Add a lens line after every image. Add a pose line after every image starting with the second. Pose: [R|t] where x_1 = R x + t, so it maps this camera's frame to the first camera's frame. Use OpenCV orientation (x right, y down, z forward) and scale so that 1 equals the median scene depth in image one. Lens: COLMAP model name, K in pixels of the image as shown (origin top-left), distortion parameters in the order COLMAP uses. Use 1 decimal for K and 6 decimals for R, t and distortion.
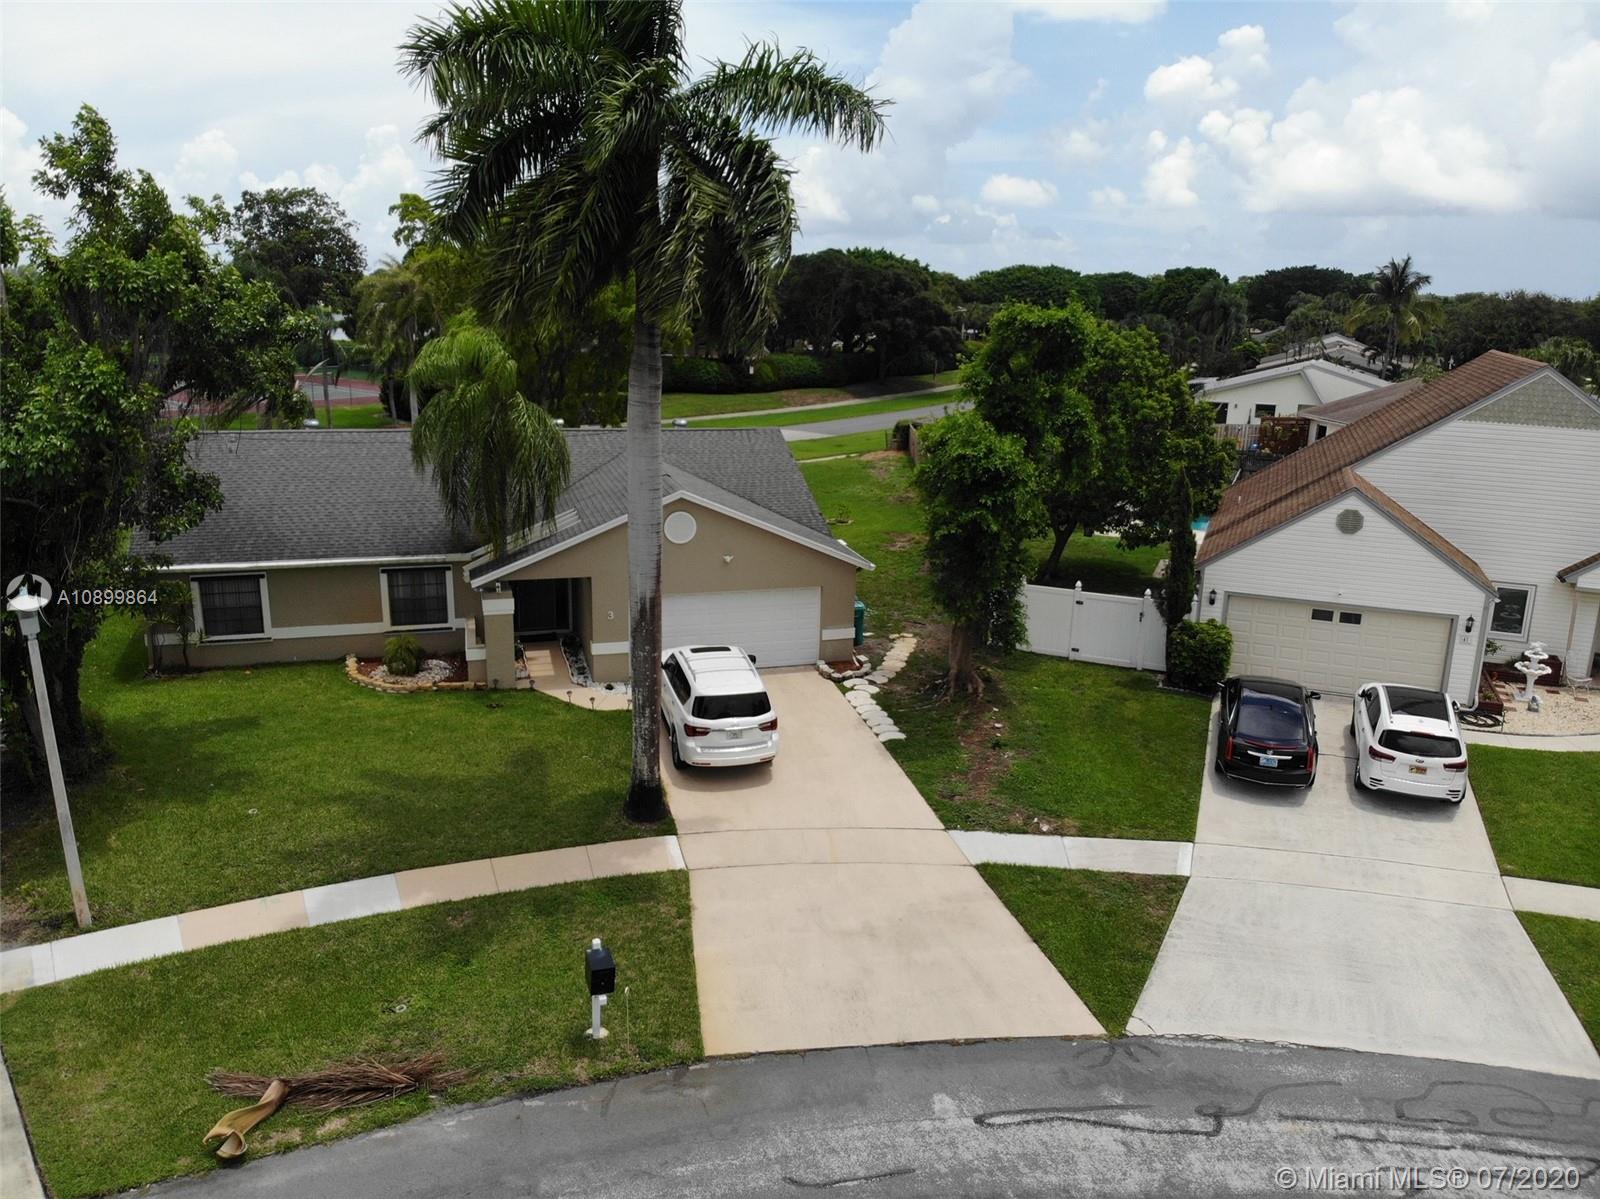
lens RADIAL K [[1174.6, 0, 801.7], [0, 1174.6, 590.4], [0, 0, 1]] dist [0.072843, -0.193110]
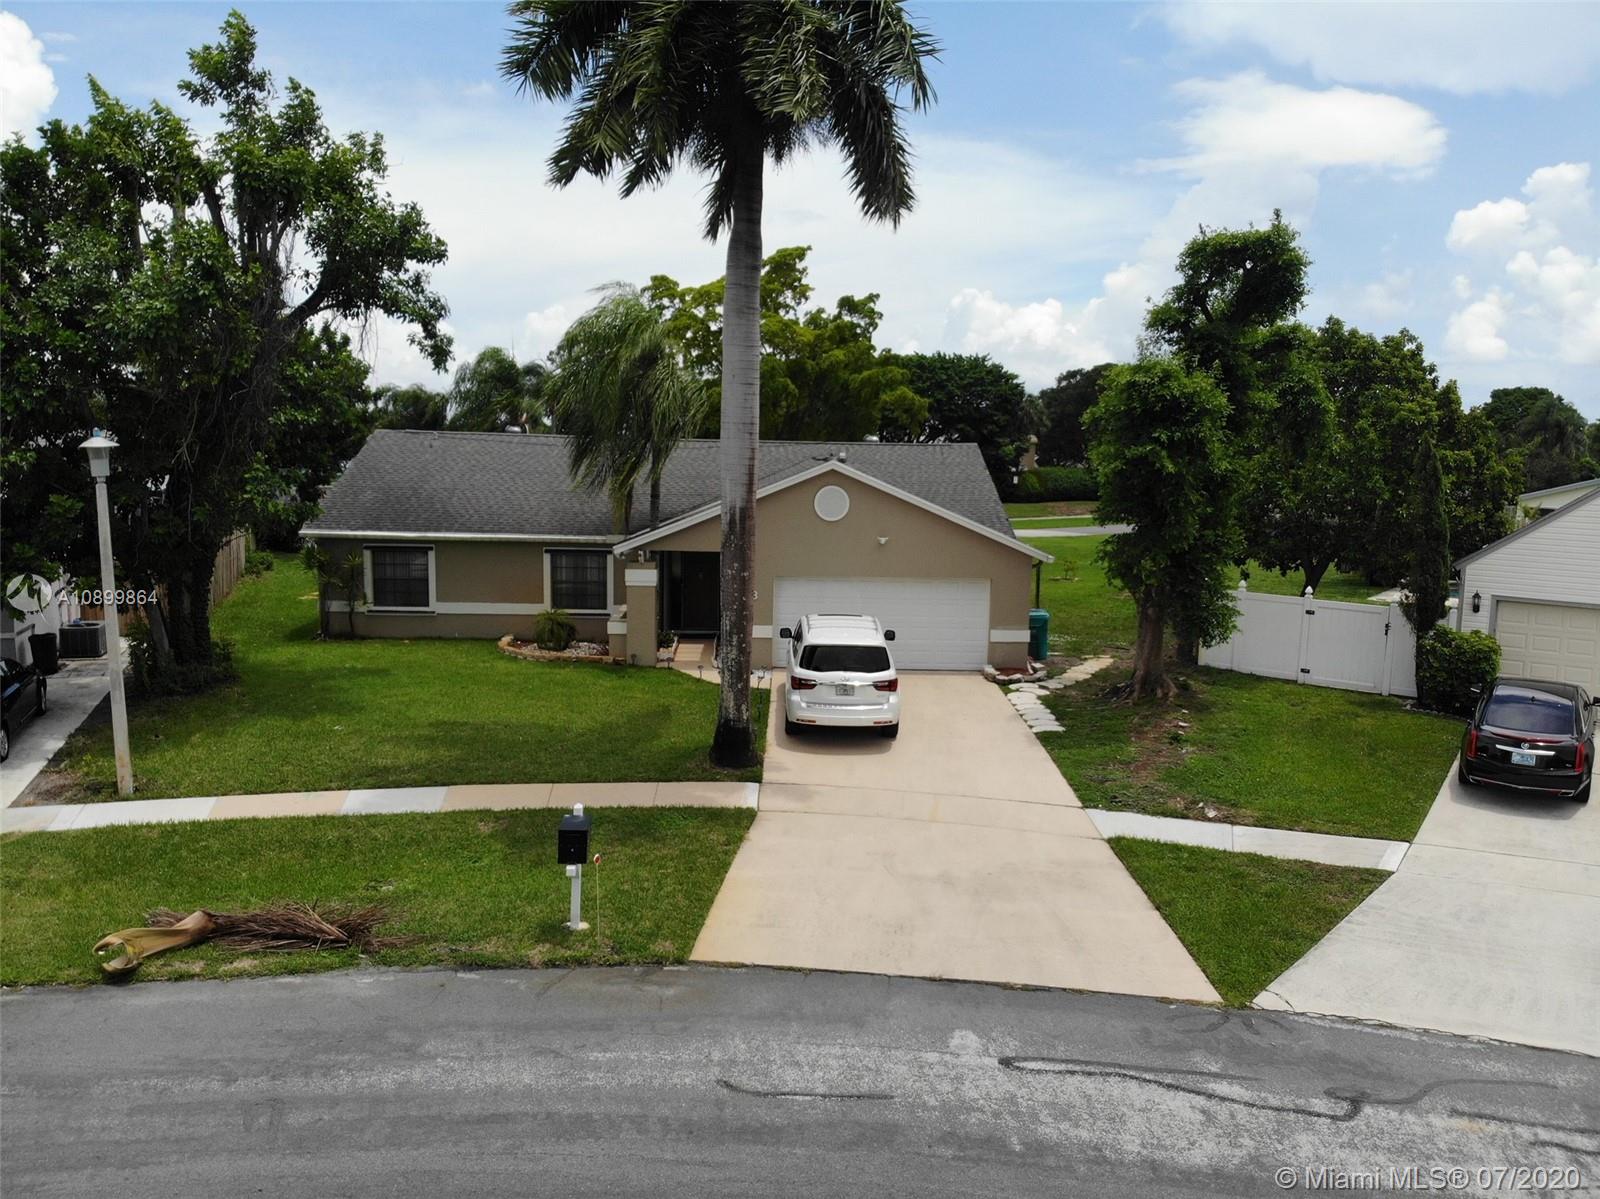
lens RADIAL K [[1174.6, 0, 801.7], [0, 1174.6, 590.4], [0, 0, 1]] dist [0.072843, -0.193110]
pose [[0.968410, 0.029470, -0.247614, 0.151517], [-0.062245, 0.990127, -0.125598, 0.194933], [0.241468, 0.137043, 0.960683, 0.168183]]
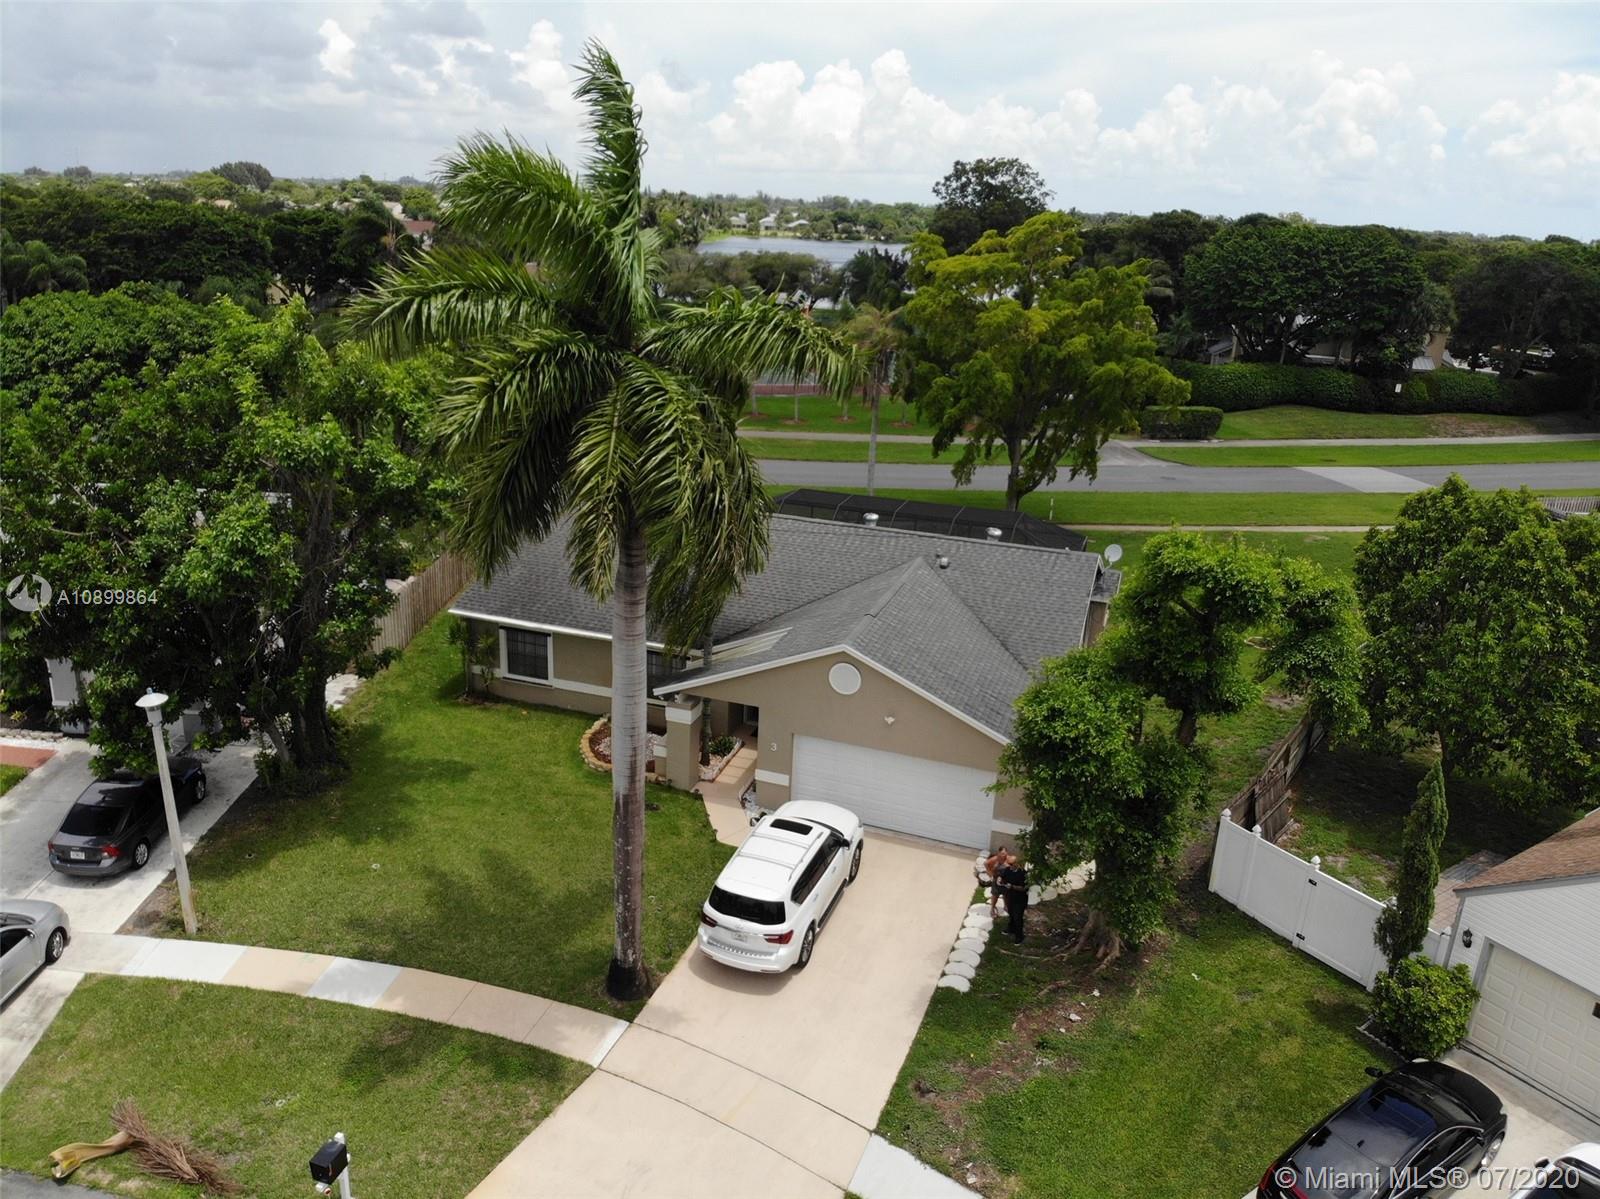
lens RADIAL K [[1207.9, 0, 796.9], [0, 1207.9, 547.1], [0, 0, 1]] dist [0.014903, -0.091730]
pose [[0.811454, 0.174179, -0.557856, 0.581417], [-0.166288, 0.983911, 0.065324, -0.321420], [0.560259, 0.039757, 0.827363, 0.228545]]
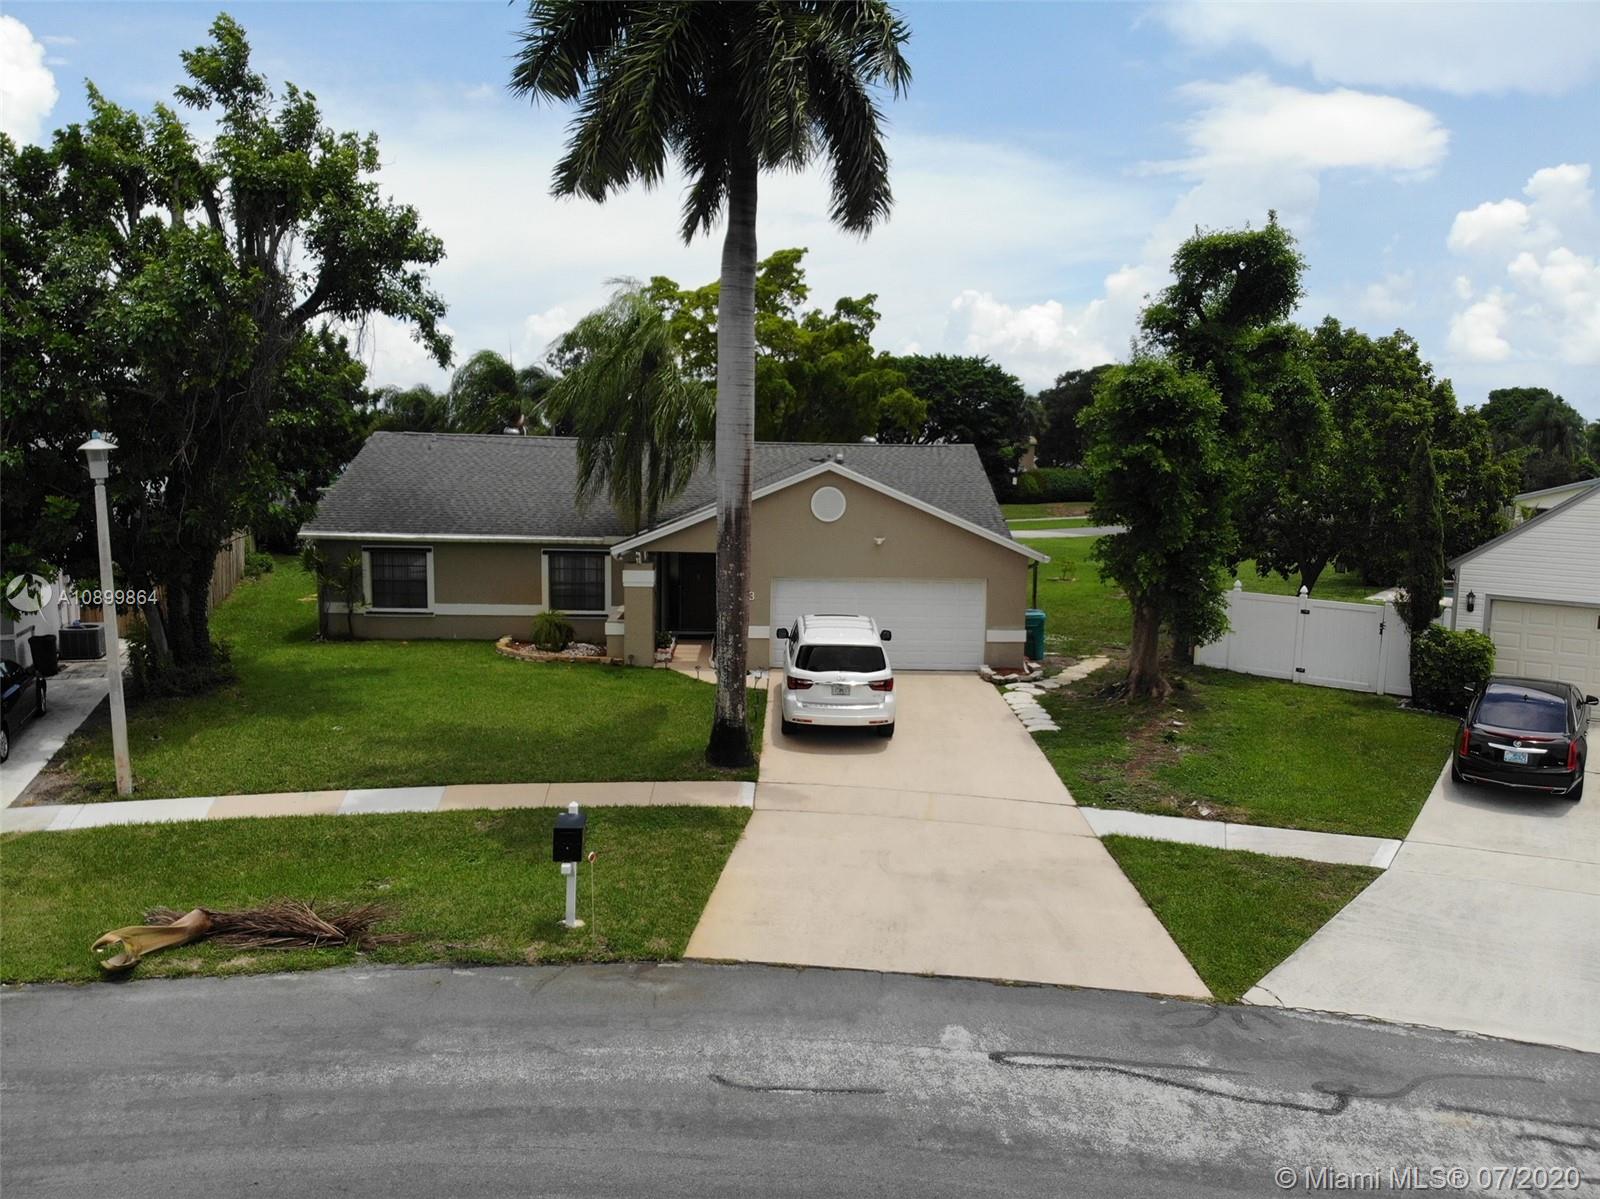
lens RADIAL K [[1174.6, 0, 801.7], [0, 1174.6, 590.4], [0, 0, 1]] dist [0.072843, -0.193110]
pose [[0.968344, 0.027318, -0.248121, 0.157018], [-0.060455, 0.990067, -0.126935, 0.196522], [0.242189, 0.137917, 0.960377, 0.164620]]
